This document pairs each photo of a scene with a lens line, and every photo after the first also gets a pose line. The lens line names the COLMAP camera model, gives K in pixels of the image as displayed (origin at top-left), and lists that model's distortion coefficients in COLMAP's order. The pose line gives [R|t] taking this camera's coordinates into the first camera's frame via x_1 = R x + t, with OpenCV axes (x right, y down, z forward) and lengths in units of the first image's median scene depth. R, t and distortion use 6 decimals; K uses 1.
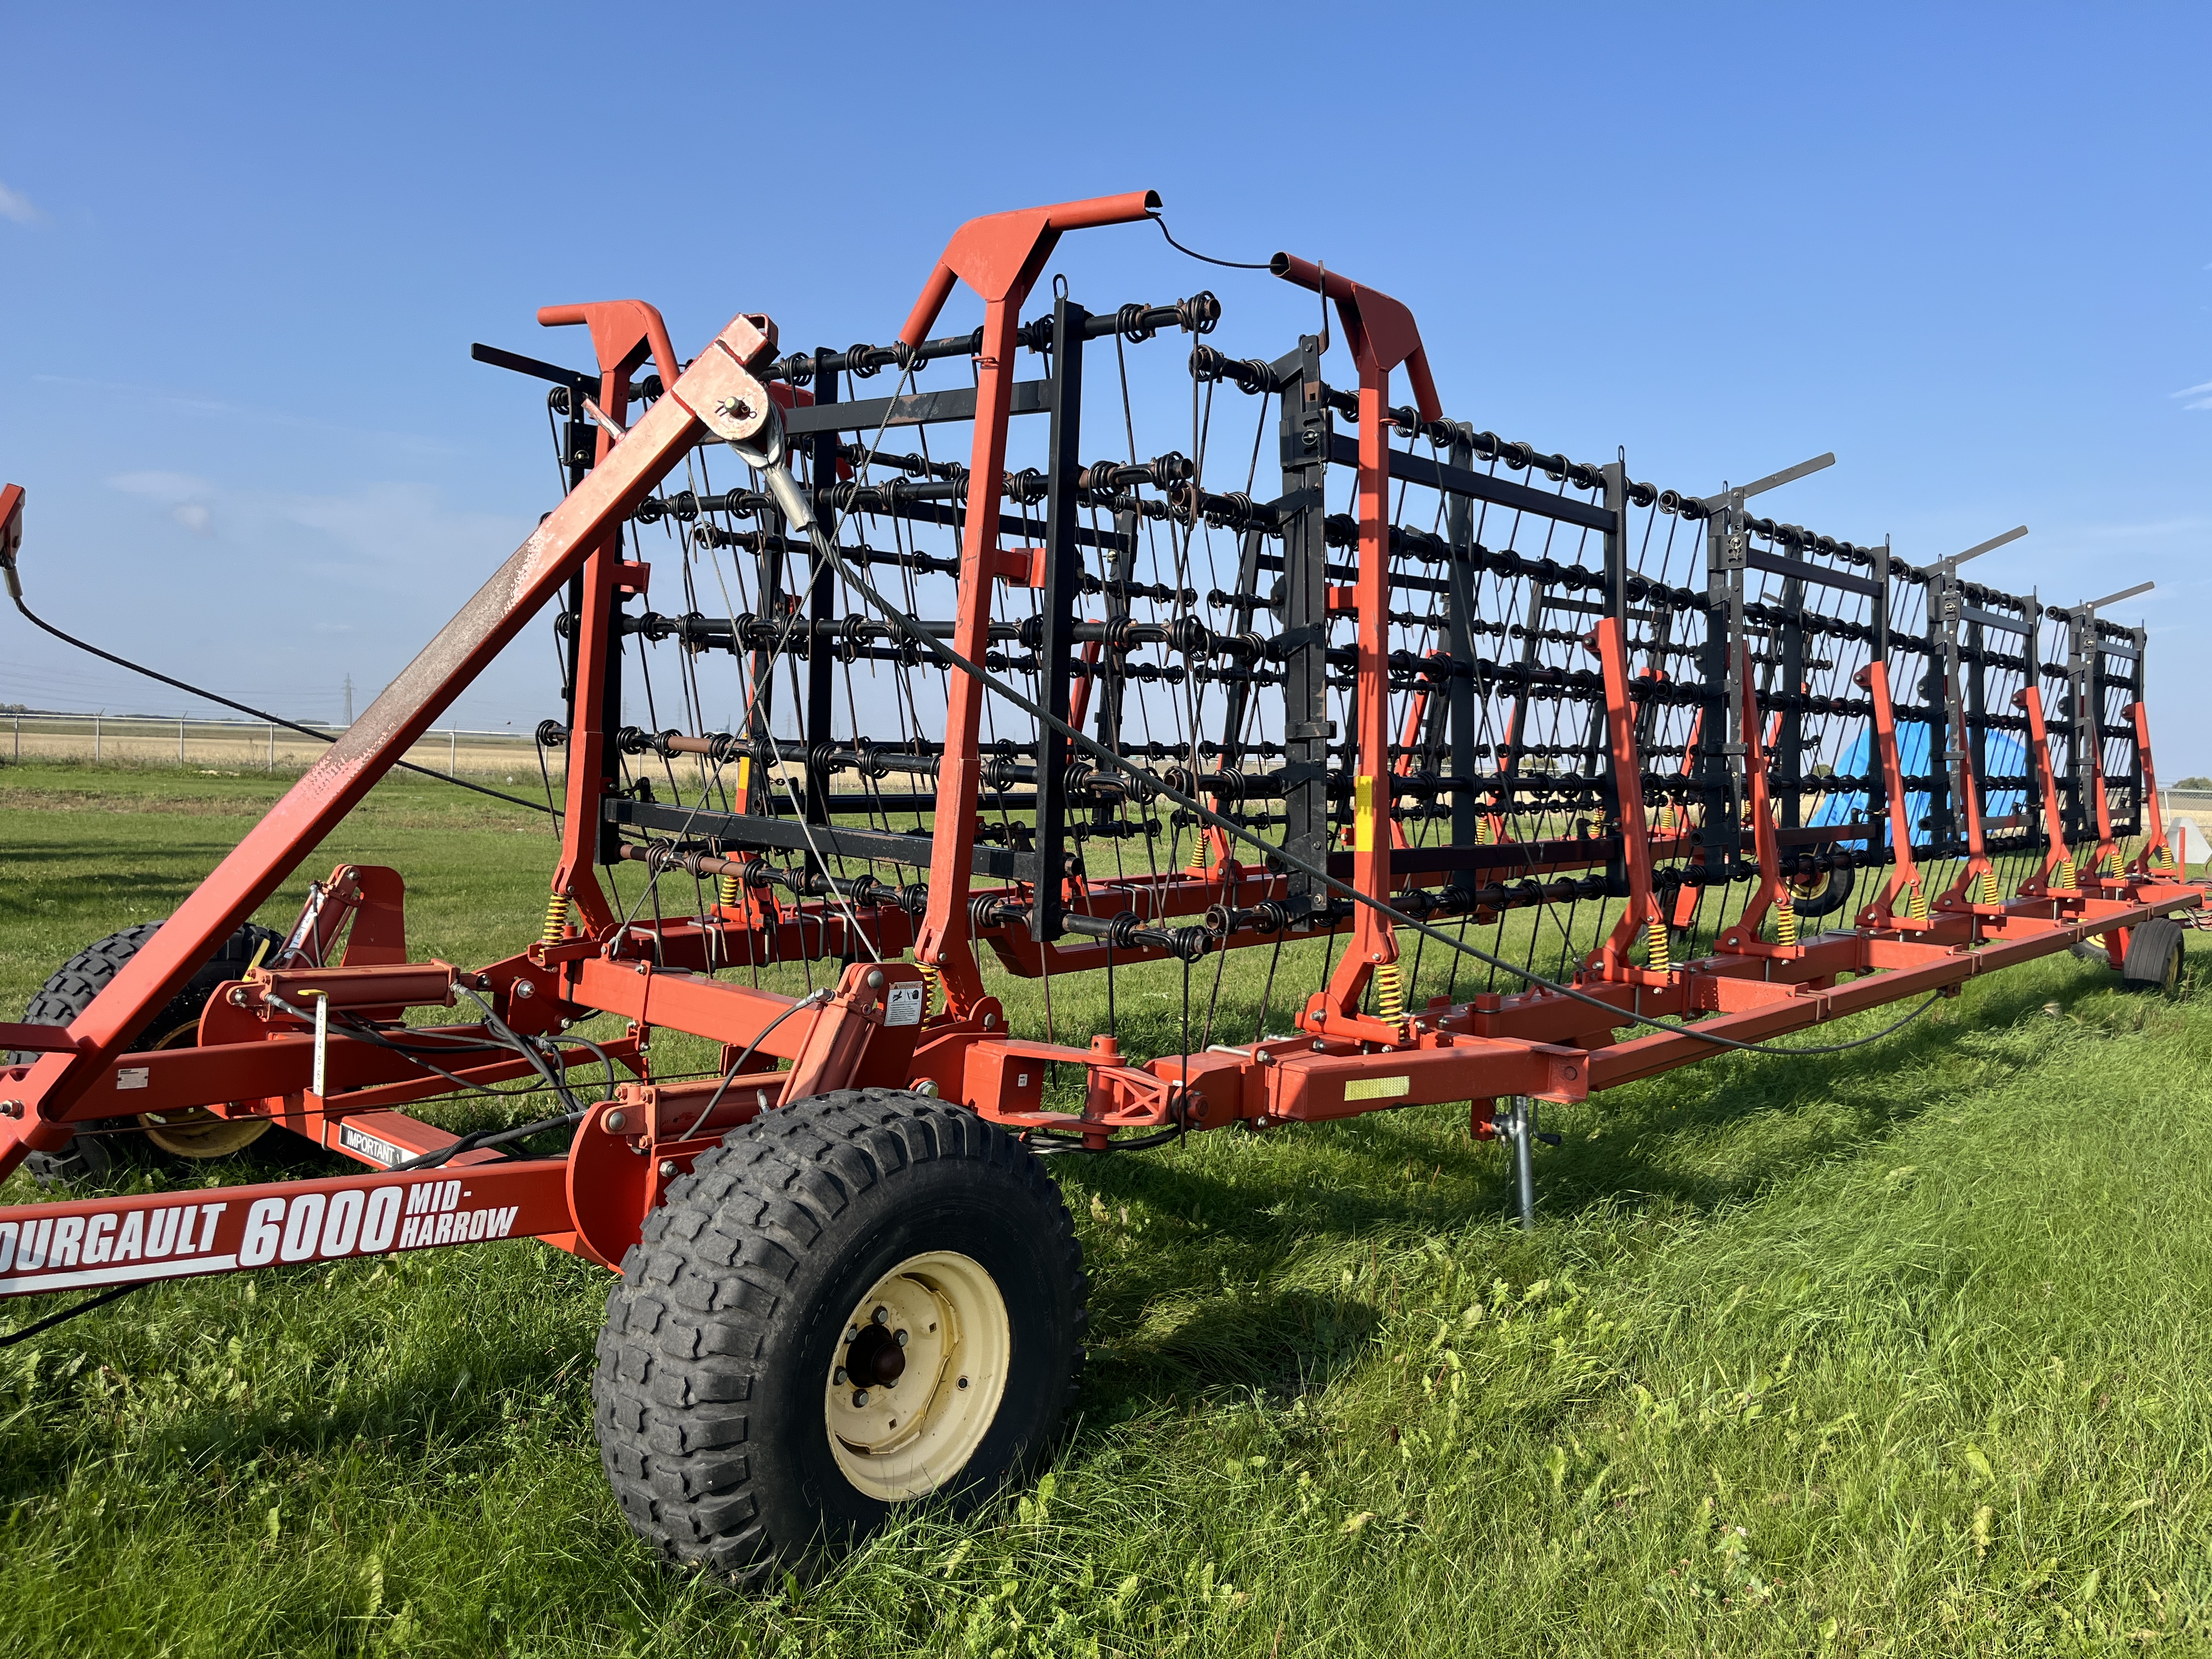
lens RADIAL K [[1692.0, 0, 1123.8], [0, 1692.0, 829.8], [0, 0, 1]] dist [0.049807, -0.066500]
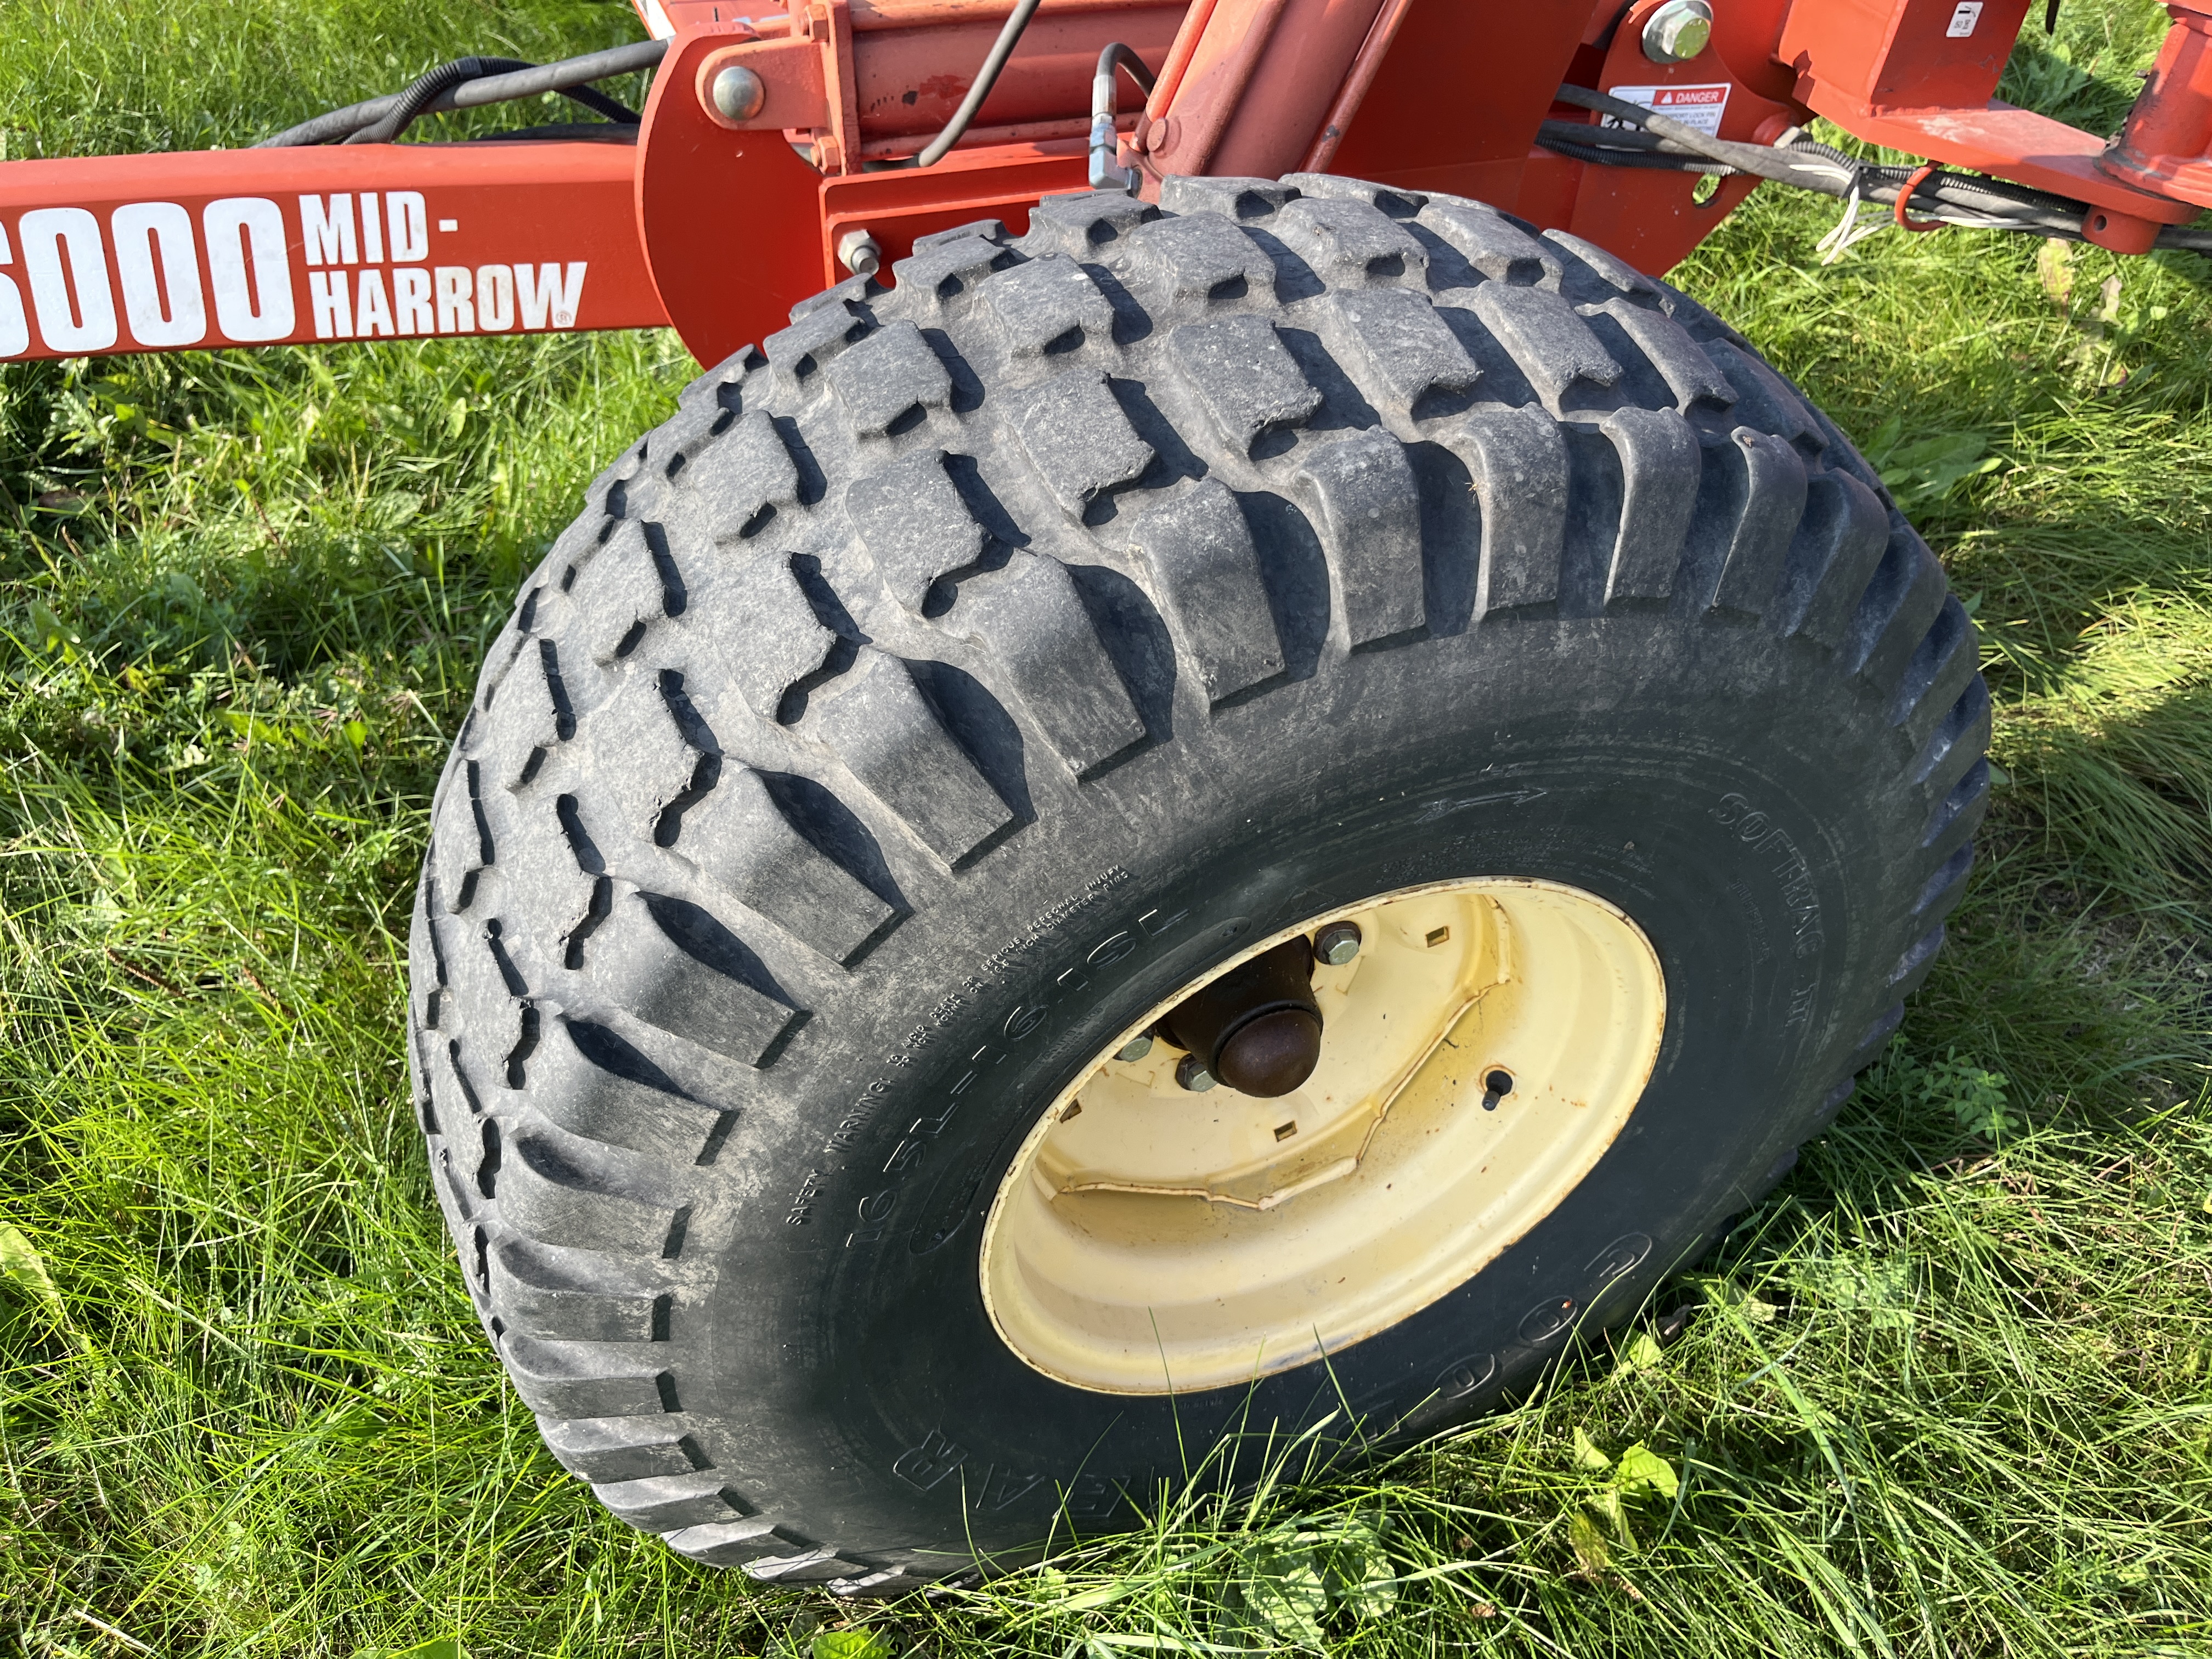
lens RADIAL K [[1692.0, 0, 1116.4], [0, 1692.0, 826.1], [0, 0, 1]] dist [0.049807, -0.066500]
pose [[0.892398, 0.297132, -0.339614, -0.046082], [-0.001659, 0.754765, 0.655993, 0.041729], [0.451246, -0.584844, 0.674044, 0.566142]]
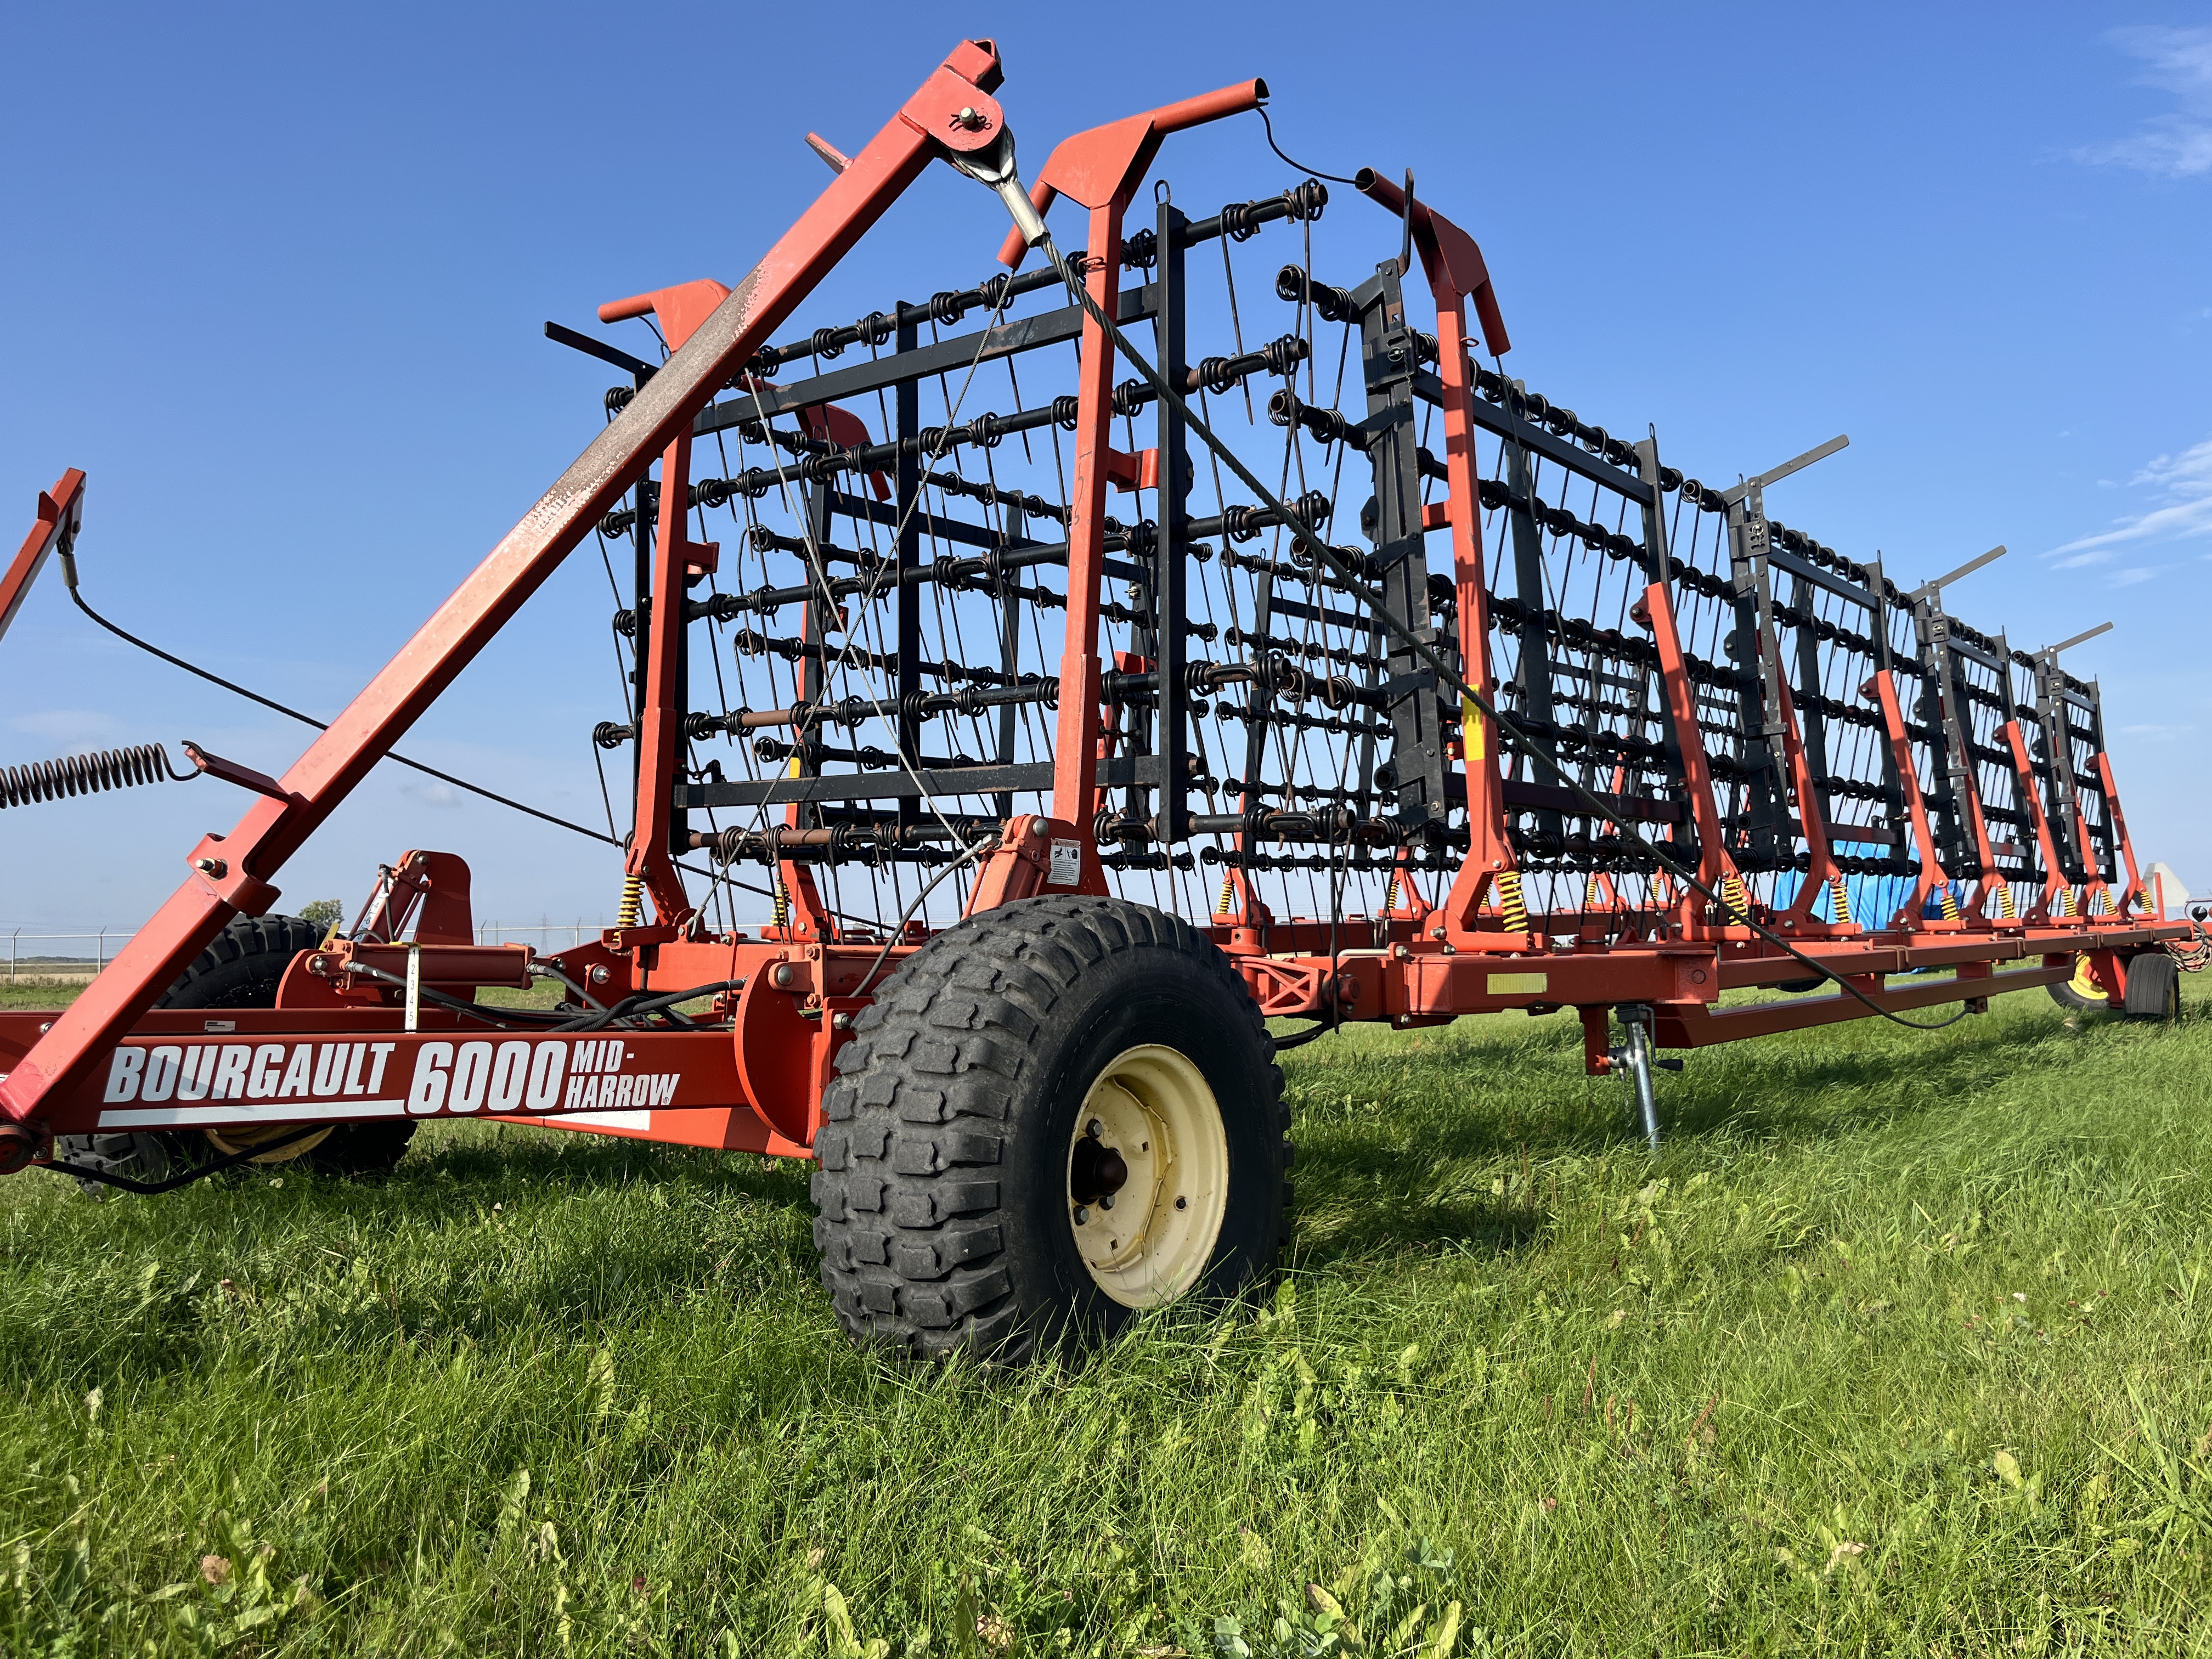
lens RADIAL K [[1692.0, 0, 1116.6], [0, 1692.0, 823.5], [0, 0, 1]] dist [0.049807, -0.066500]
pose [[0.998023, -0.045026, 0.043843, -0.120846], [0.049945, 0.991701, -0.118466, 0.168204], [-0.038145, 0.120421, 0.991990, 0.030550]]
